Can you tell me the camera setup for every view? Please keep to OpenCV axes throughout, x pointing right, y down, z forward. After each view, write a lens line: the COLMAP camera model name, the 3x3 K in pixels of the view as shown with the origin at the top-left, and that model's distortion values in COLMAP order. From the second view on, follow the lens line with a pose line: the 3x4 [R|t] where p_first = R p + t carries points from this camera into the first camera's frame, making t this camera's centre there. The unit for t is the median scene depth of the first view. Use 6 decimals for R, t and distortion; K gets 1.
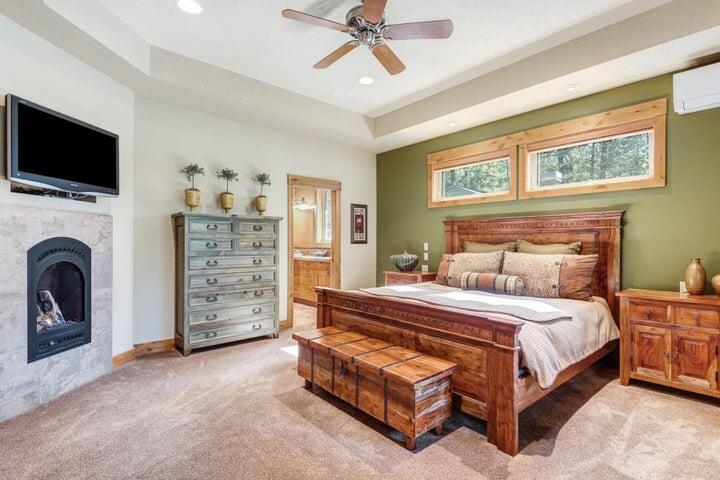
lens RADIAL K [[332.1, 0, 361.6], [0, 332.1, 240.4], [0, 0, 1]] dist [0.009978, -0.001767]
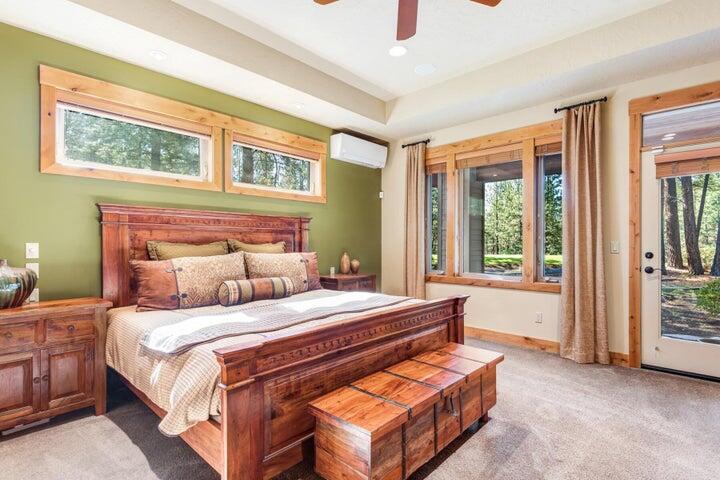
lens RADIAL K [[362.4, 0, 361.4], [0, 362.4, 243.9], [0, 0, 1]] dist [0.000958, -0.000057]
pose [[-0.128601, -0.003605, 0.991690, -0.532503], [-0.005517, 0.999981, 0.002920, 0.006986], [-0.991681, -0.005095, -0.128618, 0.805719]]
